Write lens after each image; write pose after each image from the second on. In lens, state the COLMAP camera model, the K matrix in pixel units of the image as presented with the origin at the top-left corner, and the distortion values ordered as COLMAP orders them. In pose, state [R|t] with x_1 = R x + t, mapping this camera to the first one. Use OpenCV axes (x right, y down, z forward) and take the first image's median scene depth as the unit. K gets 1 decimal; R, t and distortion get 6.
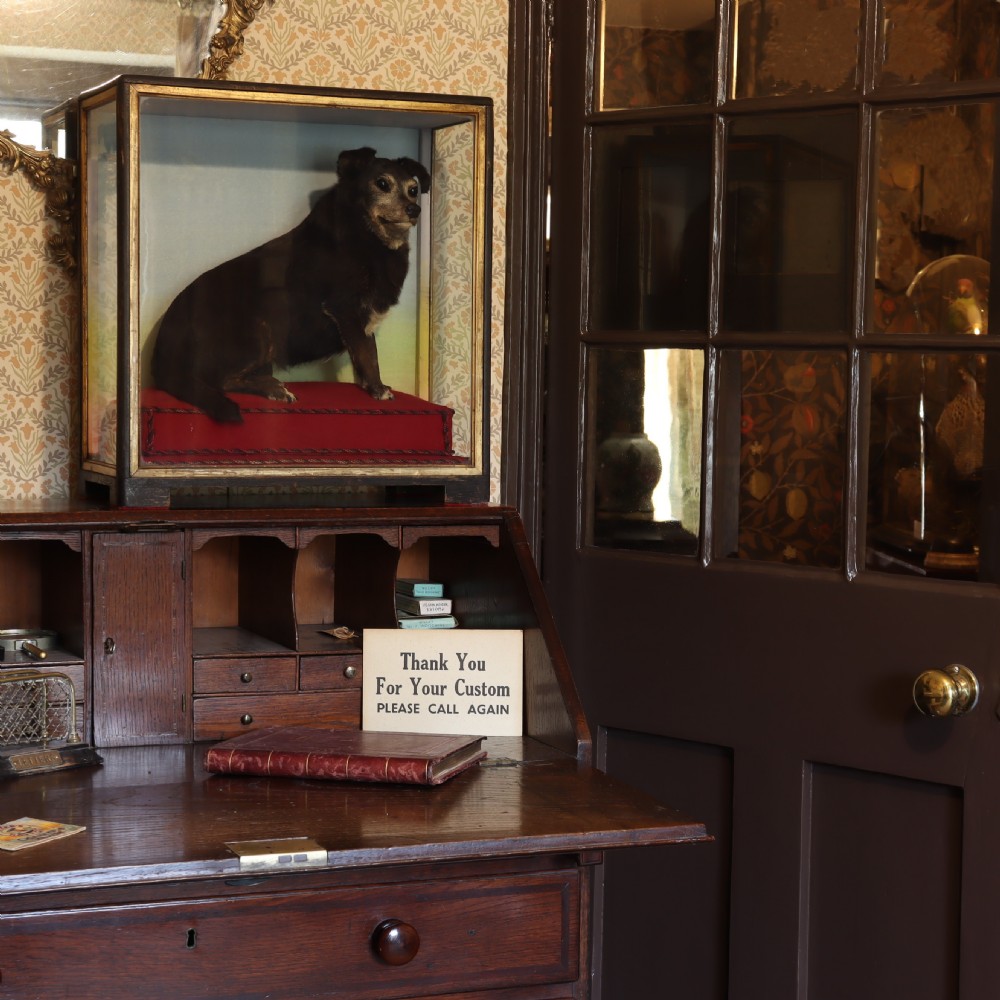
lens RADIAL K [[2263.7, 0, 500.0], [0, 2263.7, 500.0], [0, 0, 1]] dist [0.028460, 0.162894]
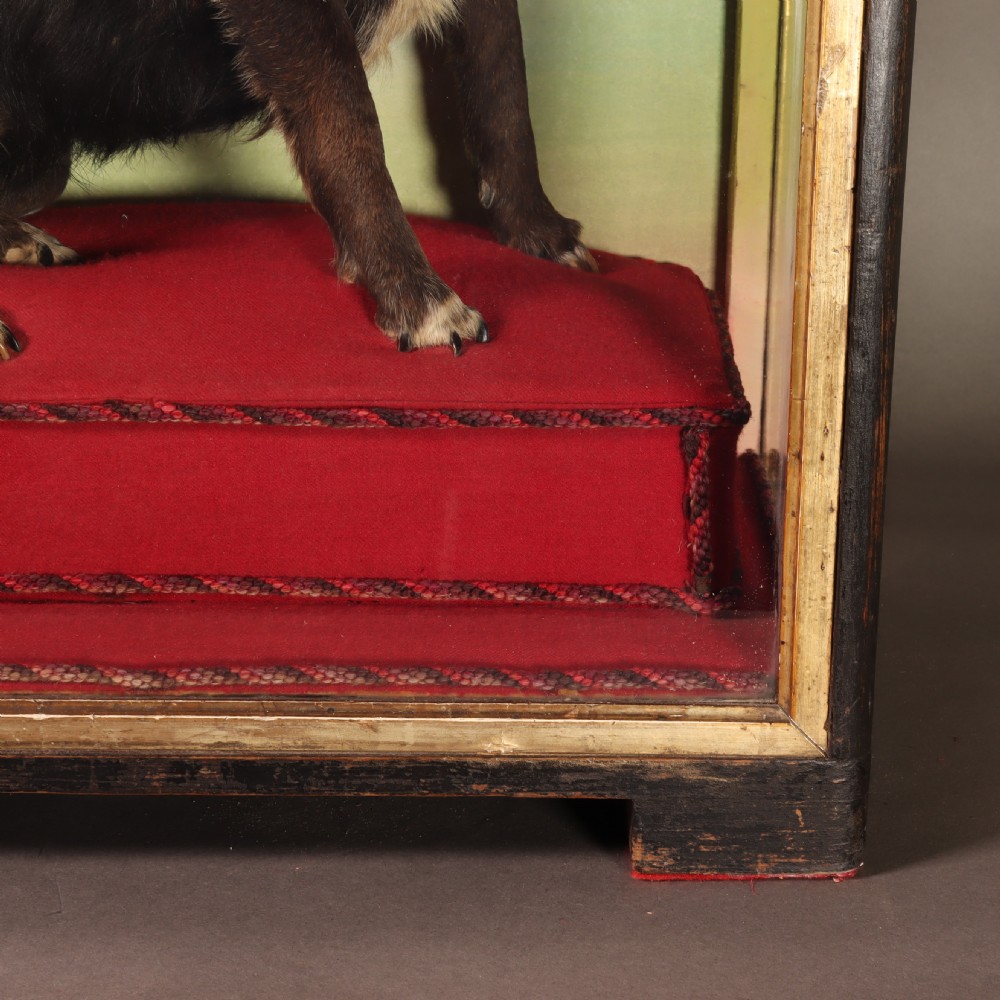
lens RADIAL K [[2263.7, 0, 500.0], [0, 2263.7, 500.0], [0, 0, 1]] dist [0.028460, 0.162894]
pose [[0.921556, 0.109787, -0.372399, 0.040190], [-0.013401, 0.967609, 0.252096, -0.087187], [0.388014, -0.227330, 0.893177, 0.815719]]
